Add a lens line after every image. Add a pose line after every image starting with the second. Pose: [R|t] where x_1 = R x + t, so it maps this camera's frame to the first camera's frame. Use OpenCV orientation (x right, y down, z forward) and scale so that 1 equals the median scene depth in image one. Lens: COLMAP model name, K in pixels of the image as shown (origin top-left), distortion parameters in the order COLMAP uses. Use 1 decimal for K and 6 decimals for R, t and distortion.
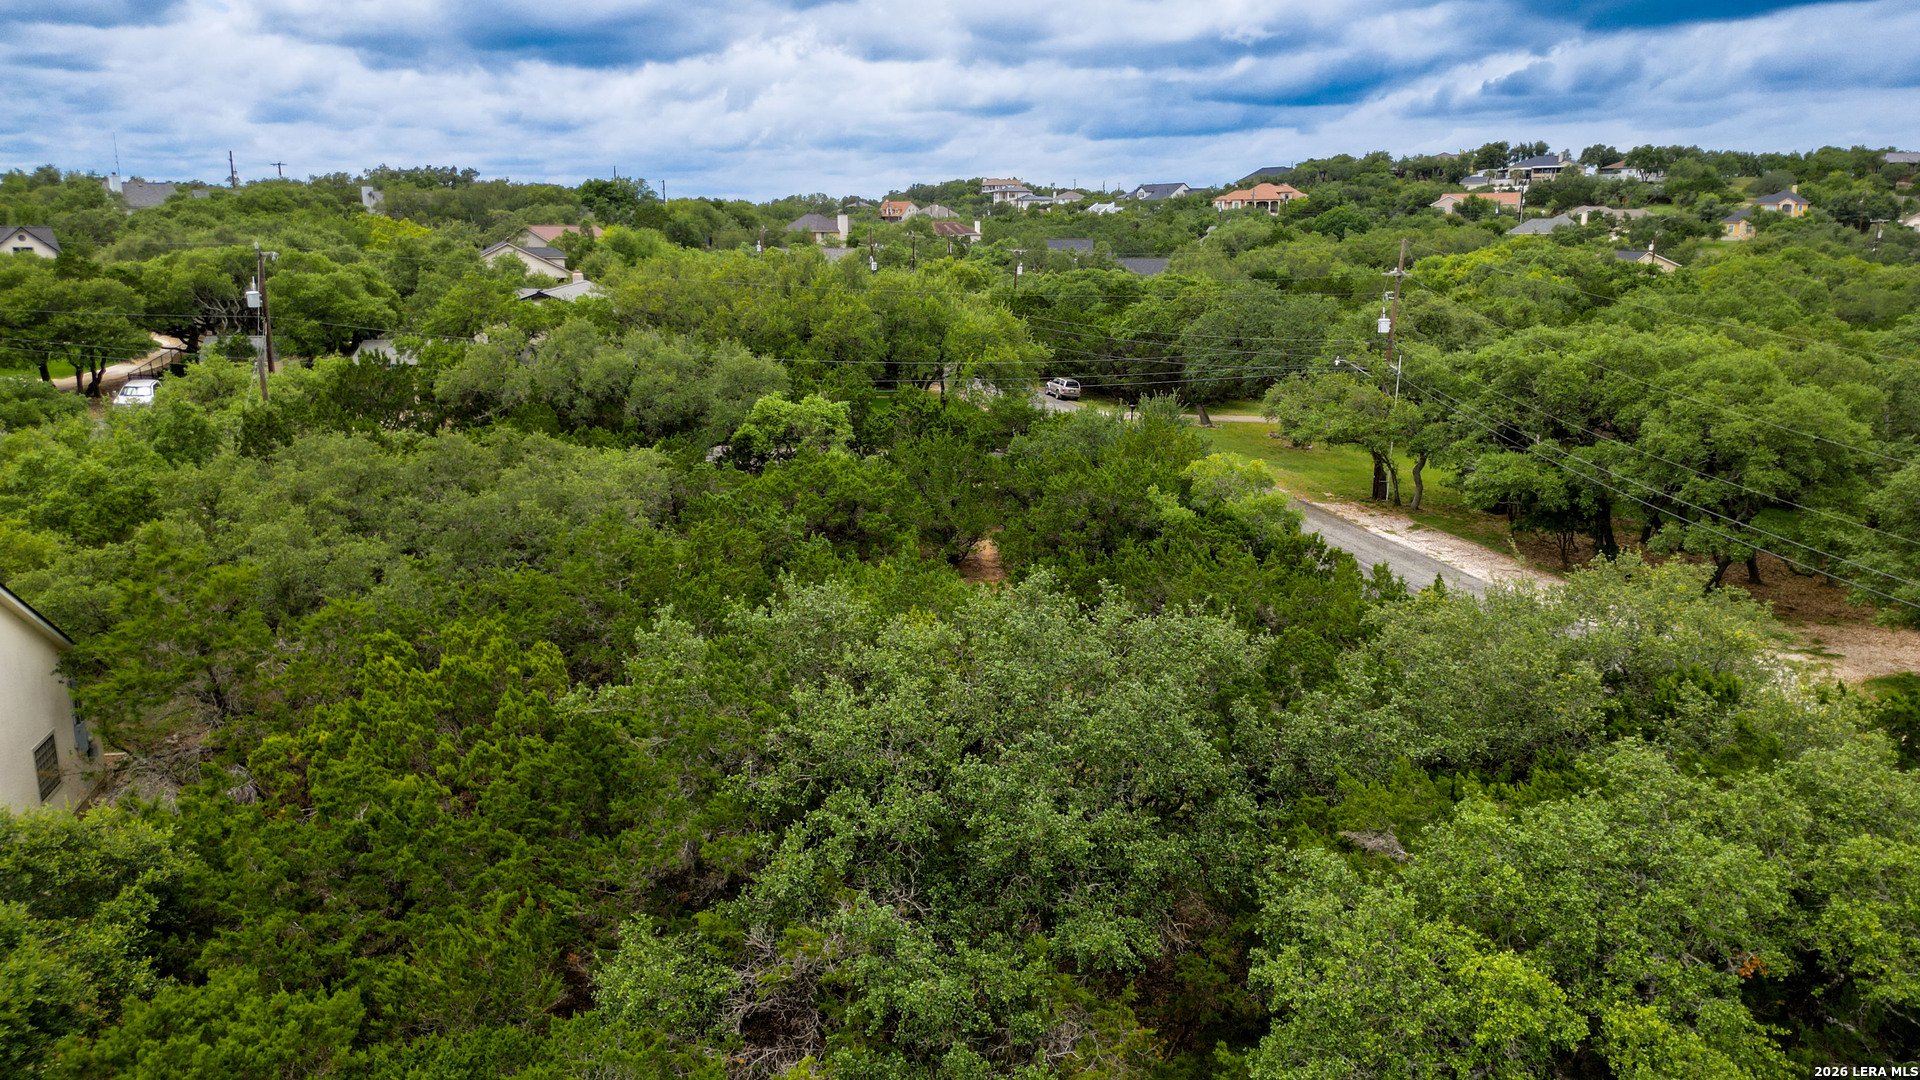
lens RADIAL K [[1344.2, 0, 952.6], [0, 1344.2, 532.8], [0, 0, 1]] dist [0.072884, -0.071459]
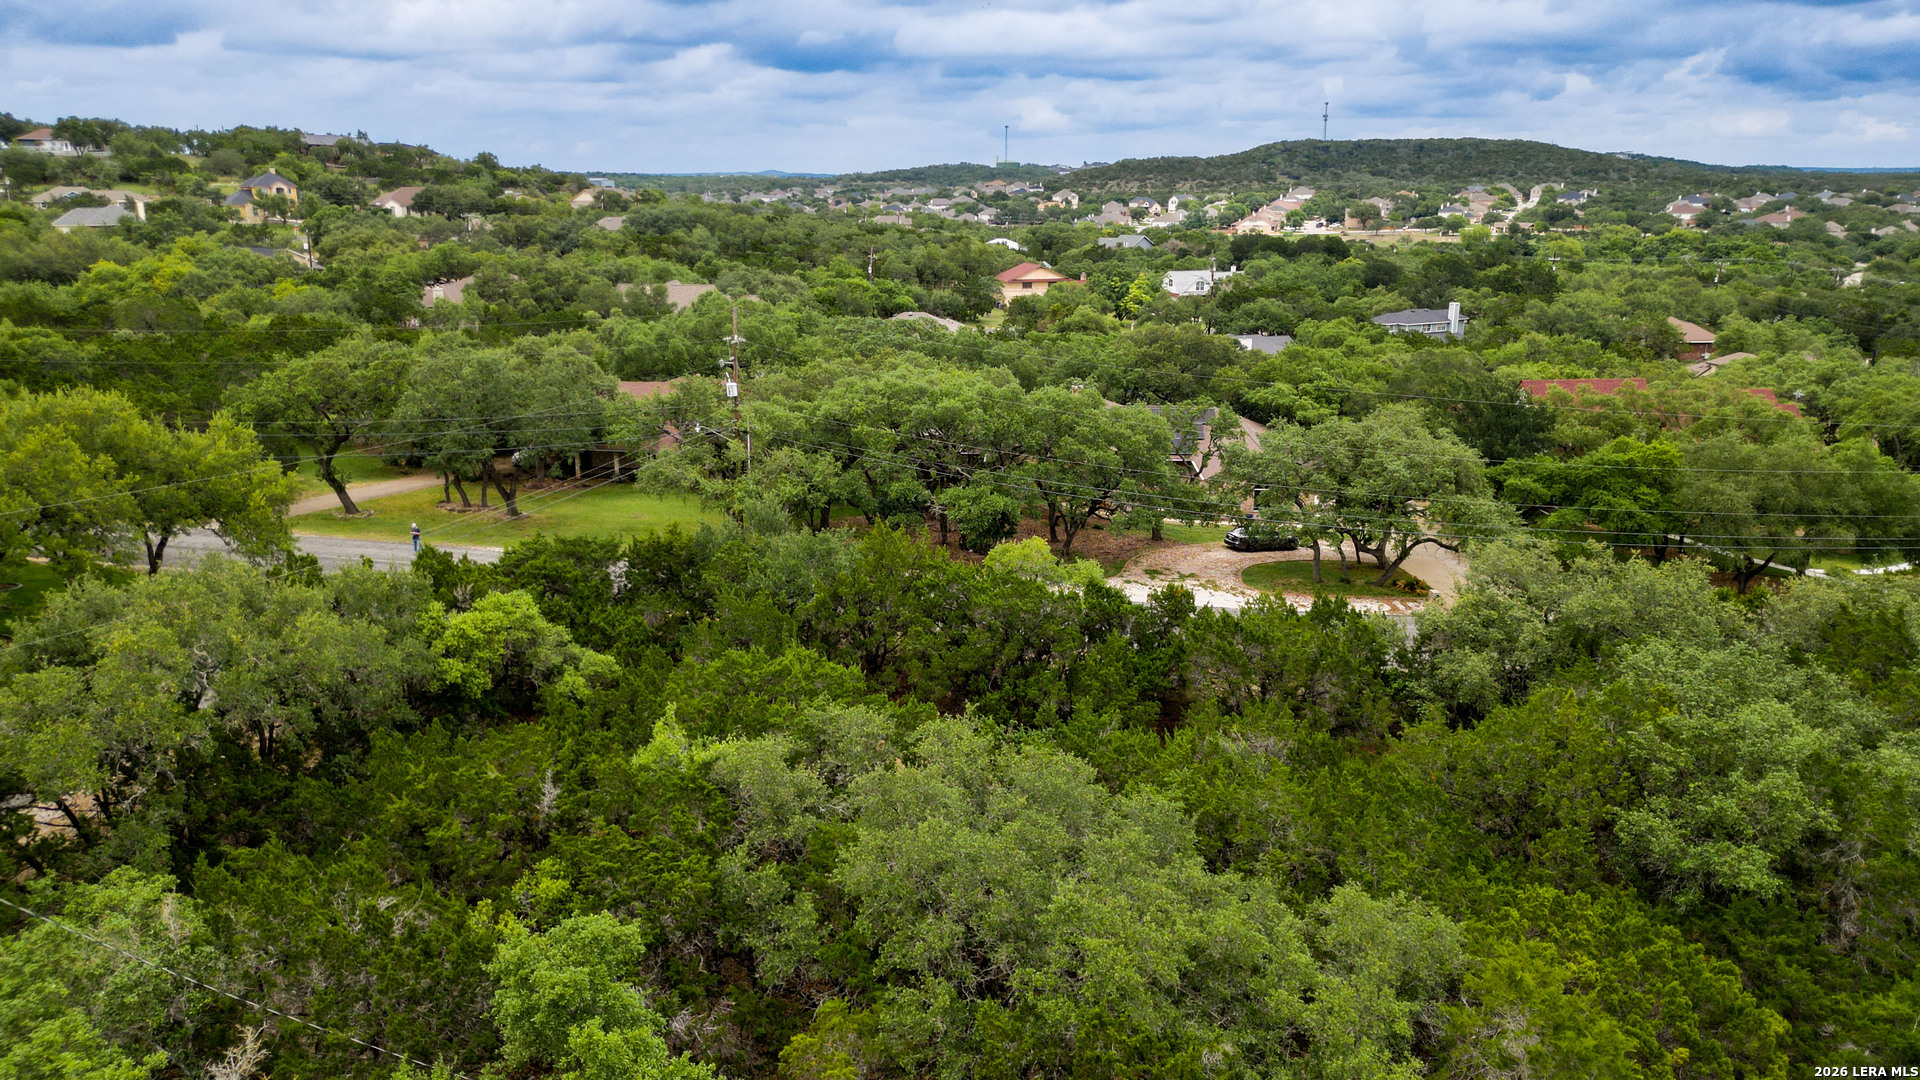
lens RADIAL K [[1344.2, 0, 950.5], [0, 1344.2, 556.9], [0, 0, 1]] dist [0.072884, -0.071459]
pose [[0.431646, -0.243320, 0.868607, -0.491513], [0.200949, 0.964673, 0.170371, -0.153748], [-0.879376, 0.101006, 0.465292, 0.341552]]
